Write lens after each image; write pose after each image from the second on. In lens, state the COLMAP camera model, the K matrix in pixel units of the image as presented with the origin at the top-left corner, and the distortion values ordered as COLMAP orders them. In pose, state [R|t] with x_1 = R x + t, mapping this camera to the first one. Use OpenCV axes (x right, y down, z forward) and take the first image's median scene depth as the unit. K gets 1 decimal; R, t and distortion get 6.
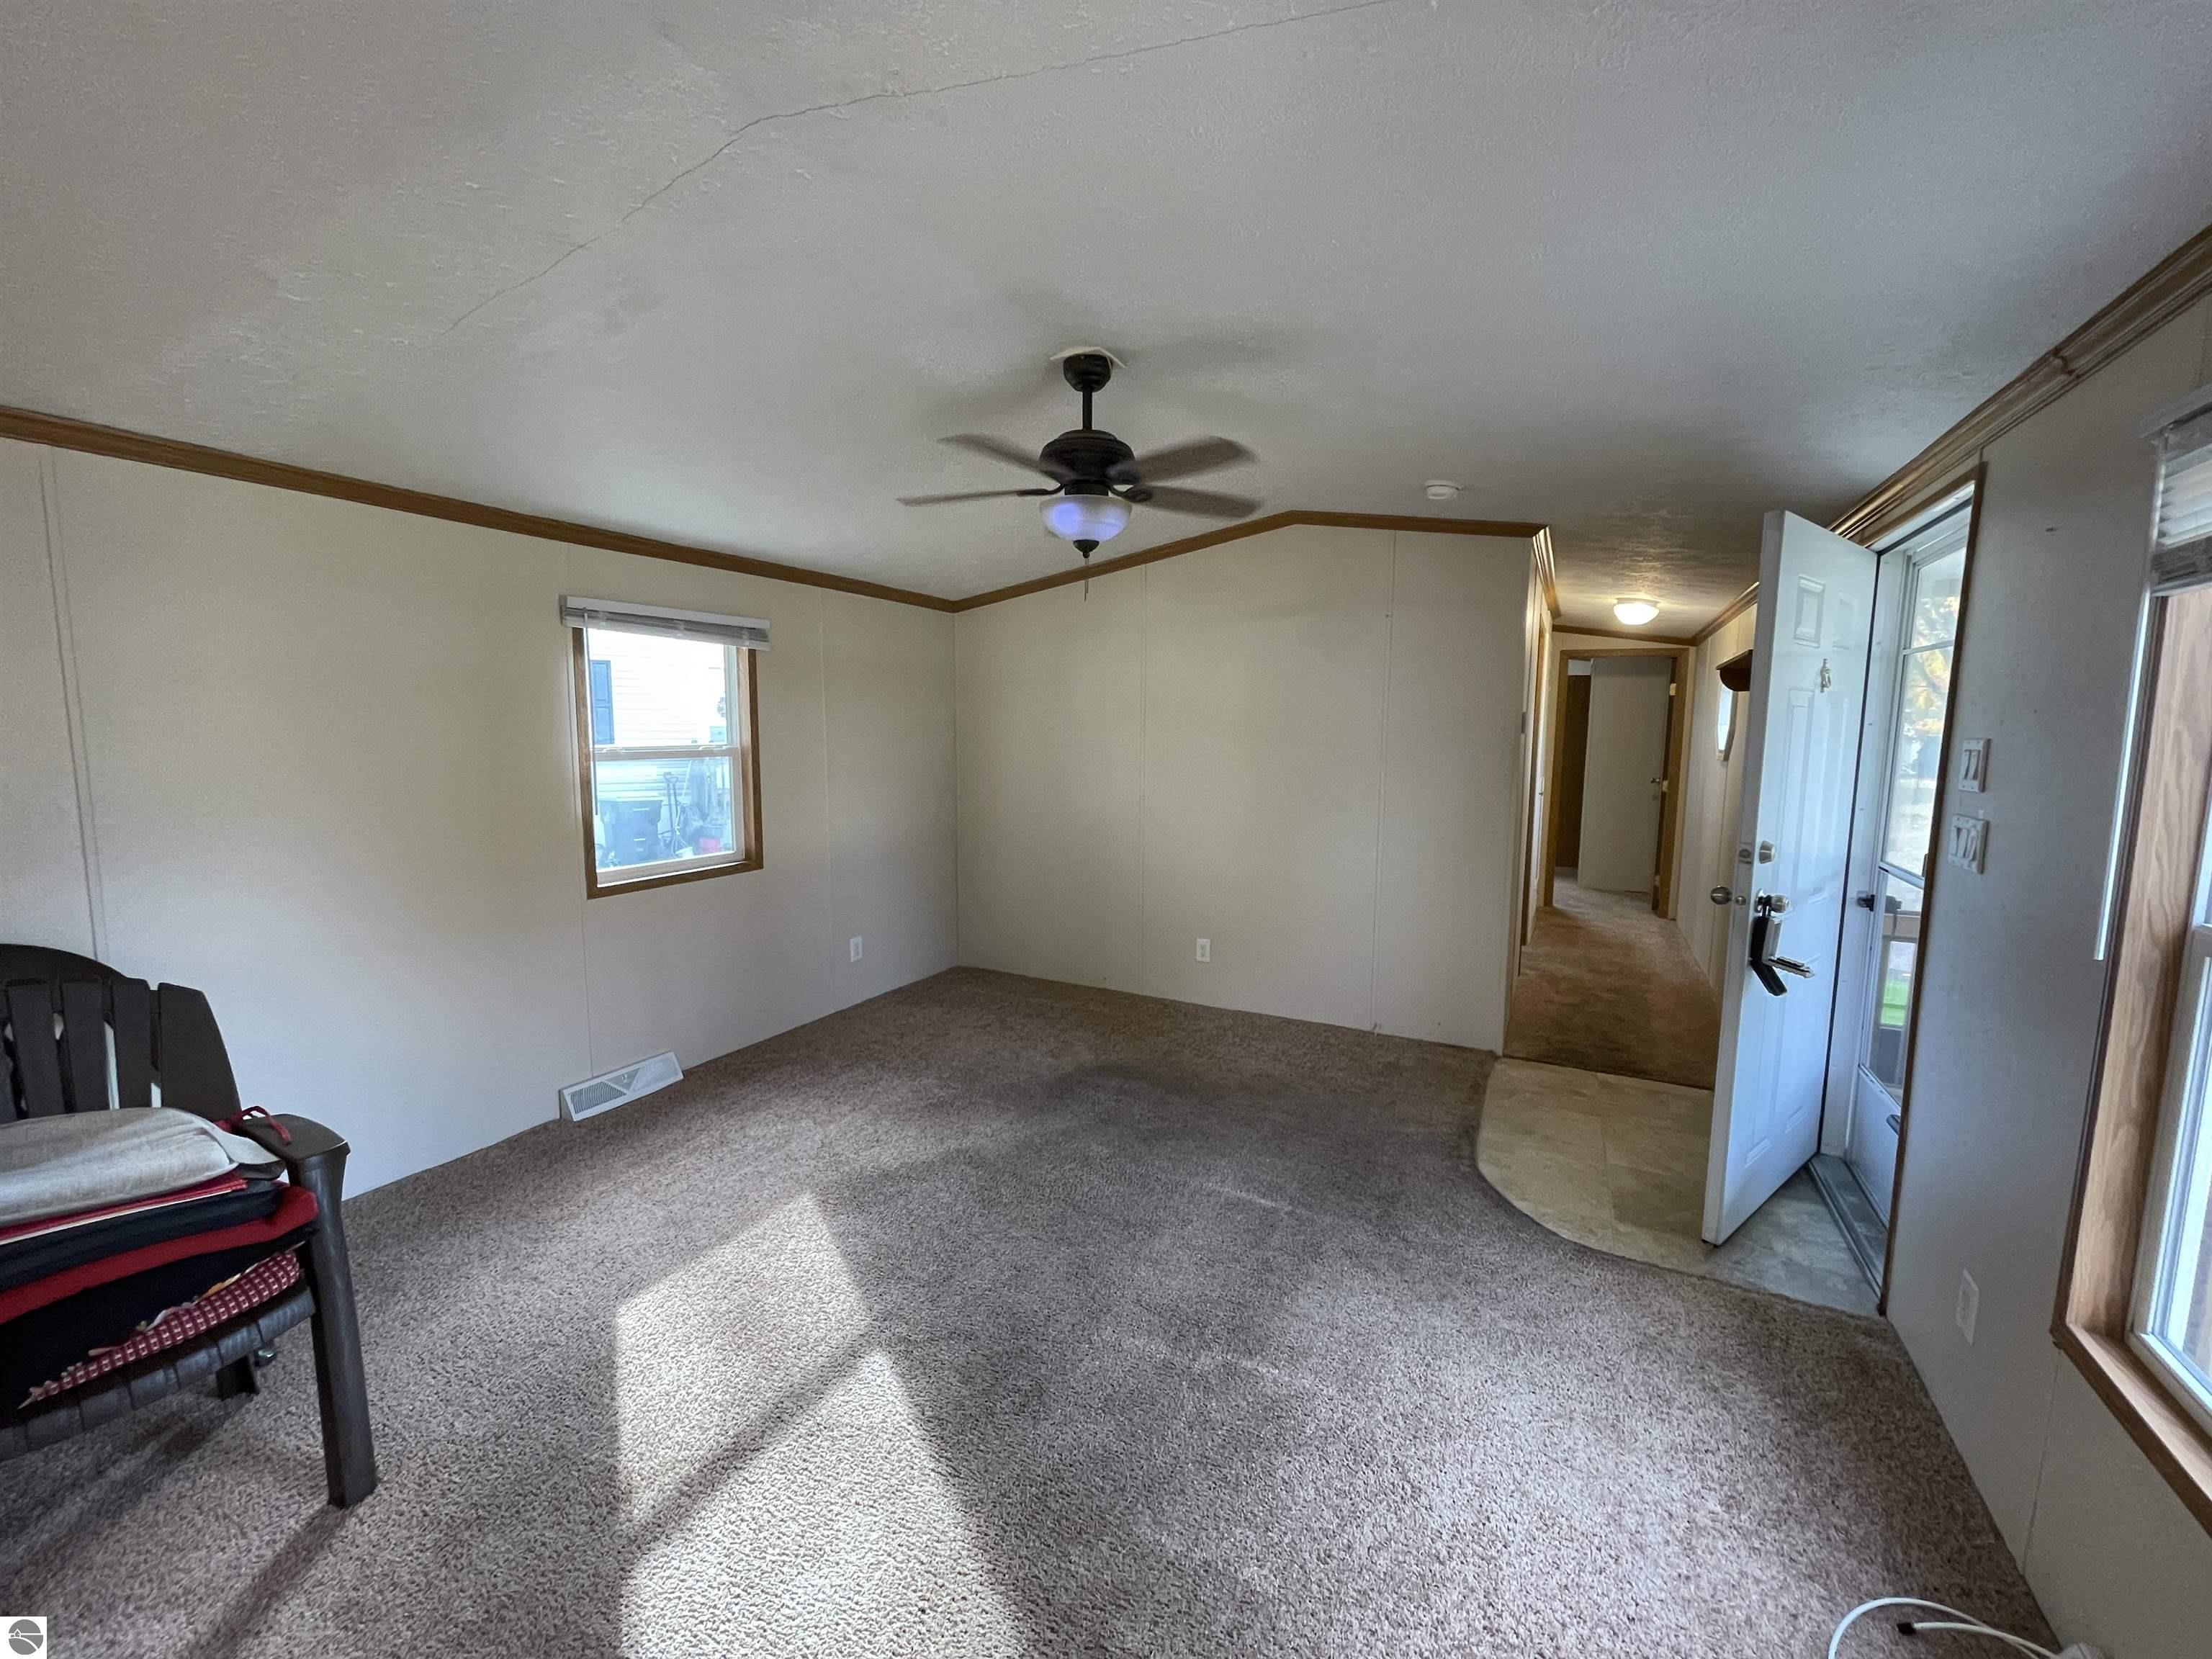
lens RADIAL K [[886.1, 0, 1111.0], [0, 886.1, 834.9], [0, 0, 1]] dist [-0.000899, 0.000653]
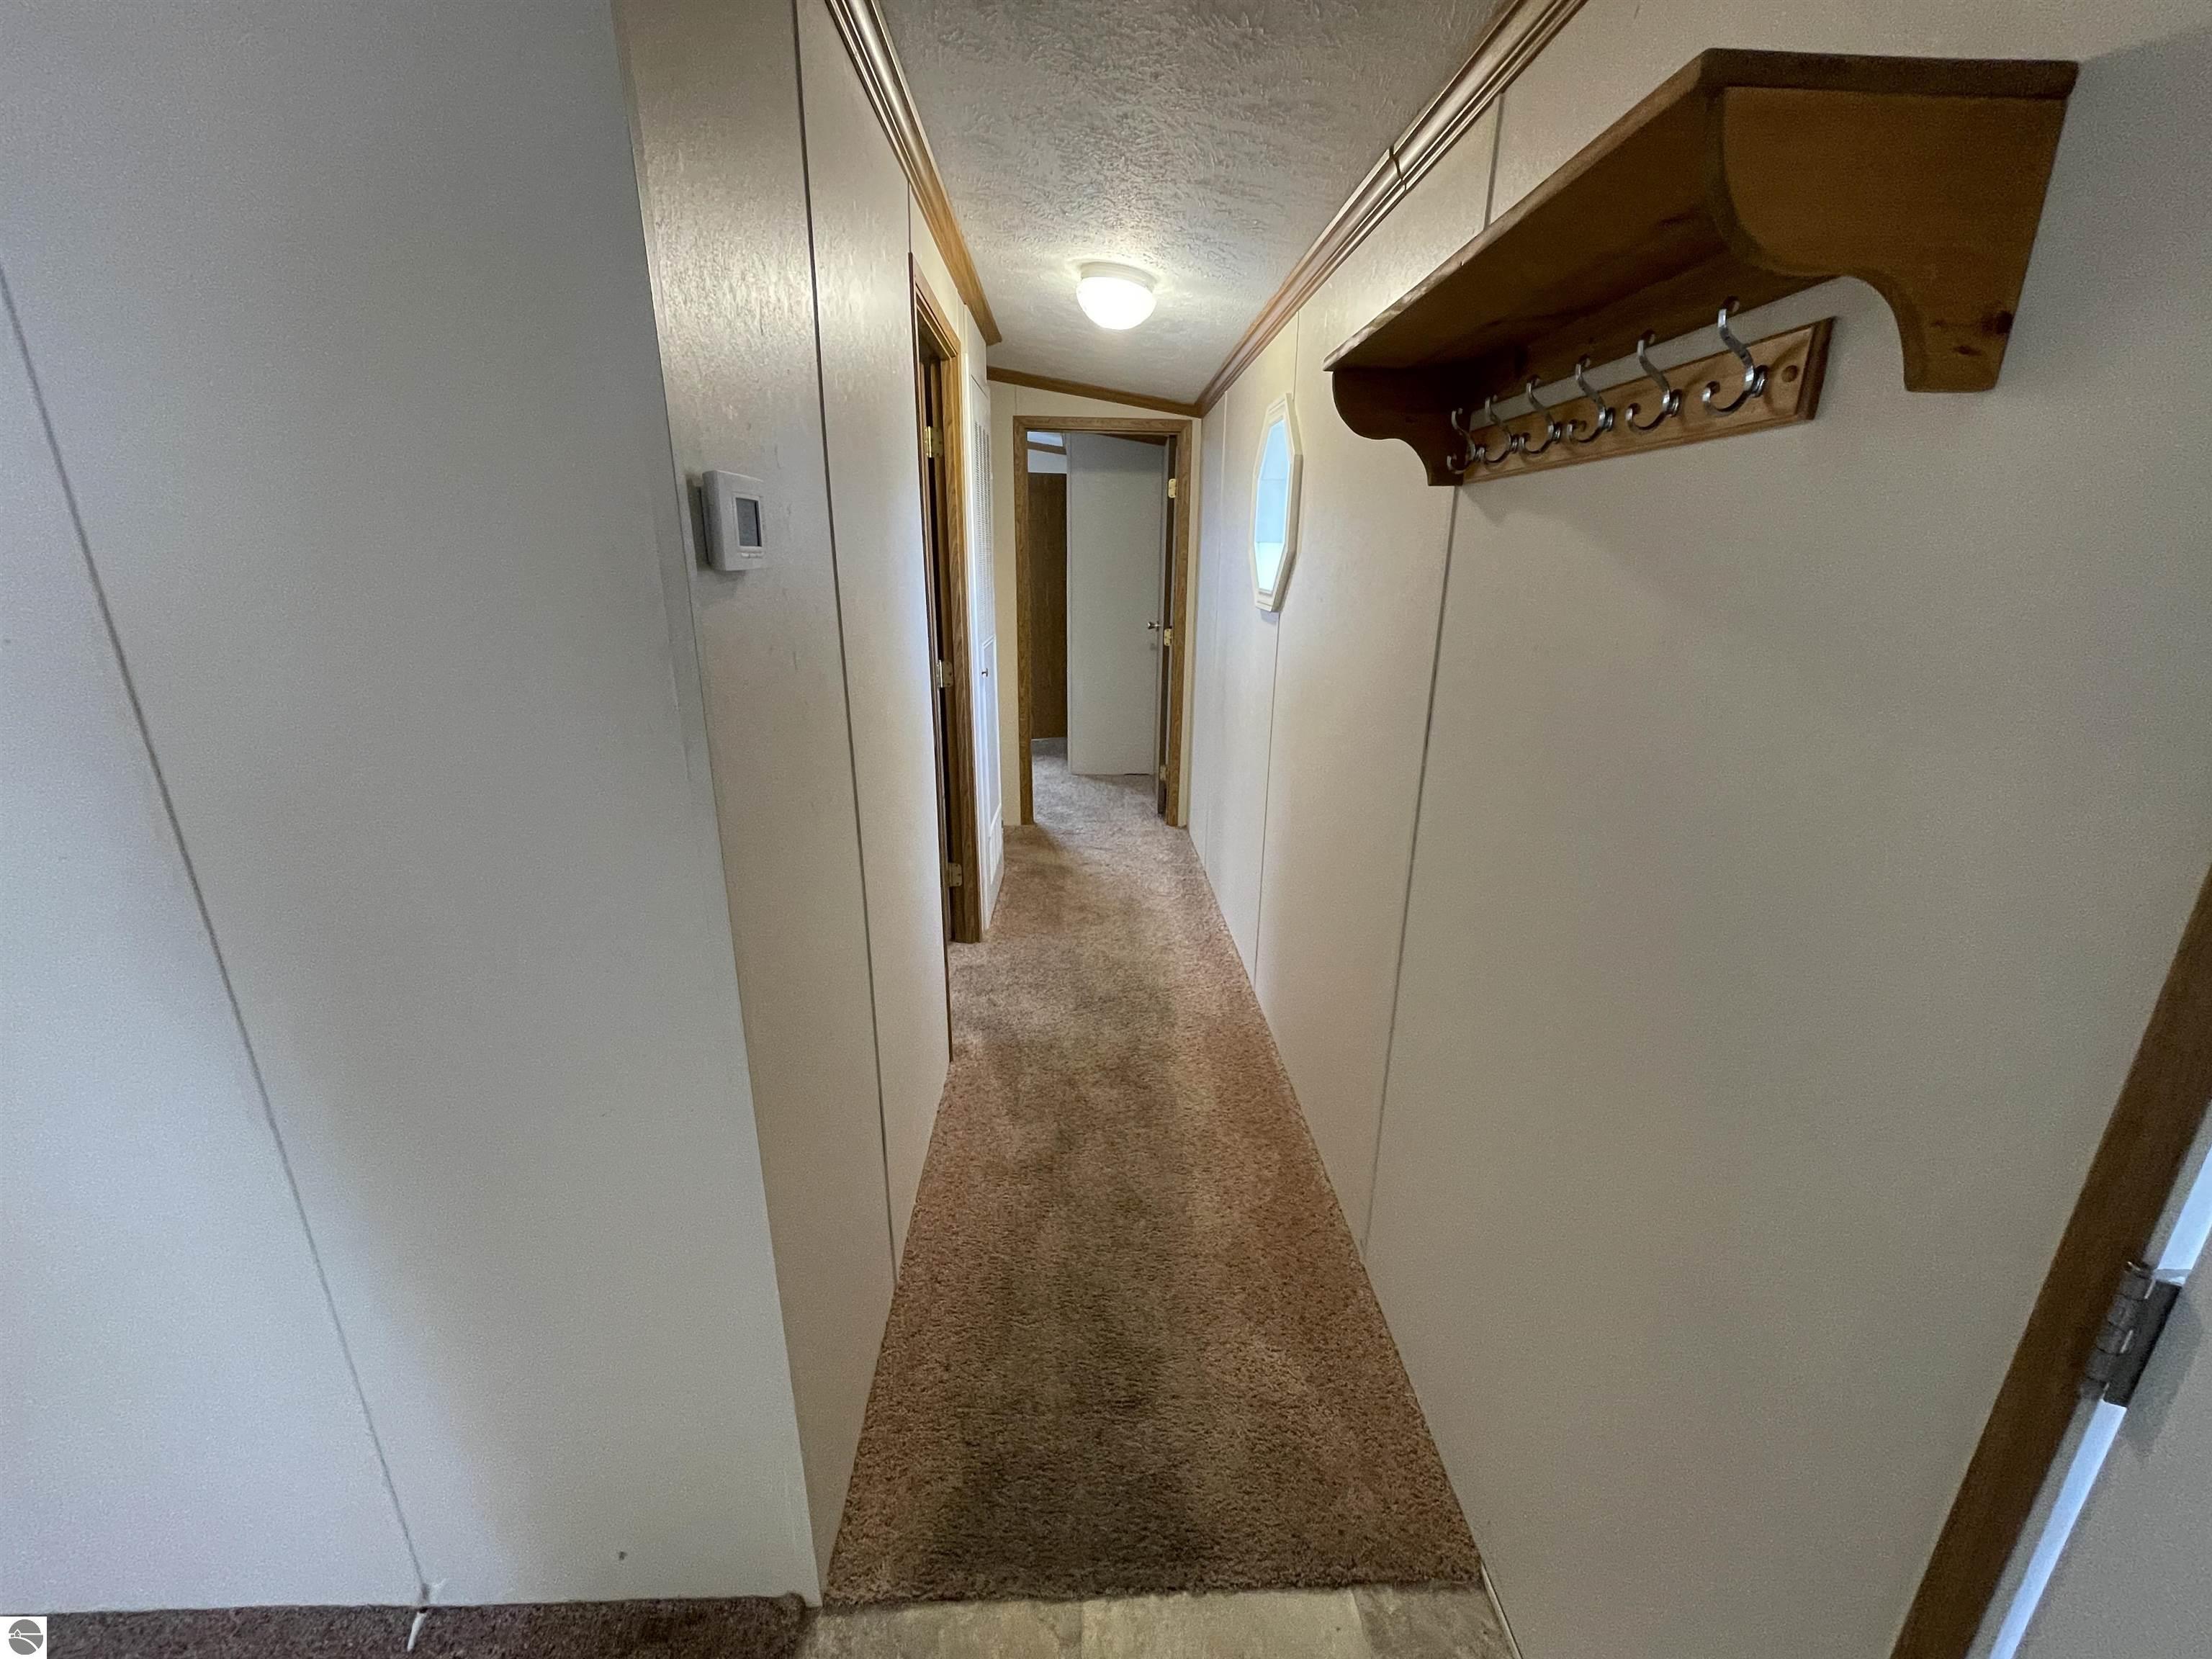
lens RADIAL K [[883.5, 0, 1106.0], [0, 883.5, 829.5], [0, 0, 1]] dist [-0.002588, -0.000059]
pose [[0.872183, -0.142759, 0.467885, 0.277572], [0.053442, 0.978551, 0.198951, -0.055246], [-0.486251, -0.148517, 0.861105, 0.471420]]
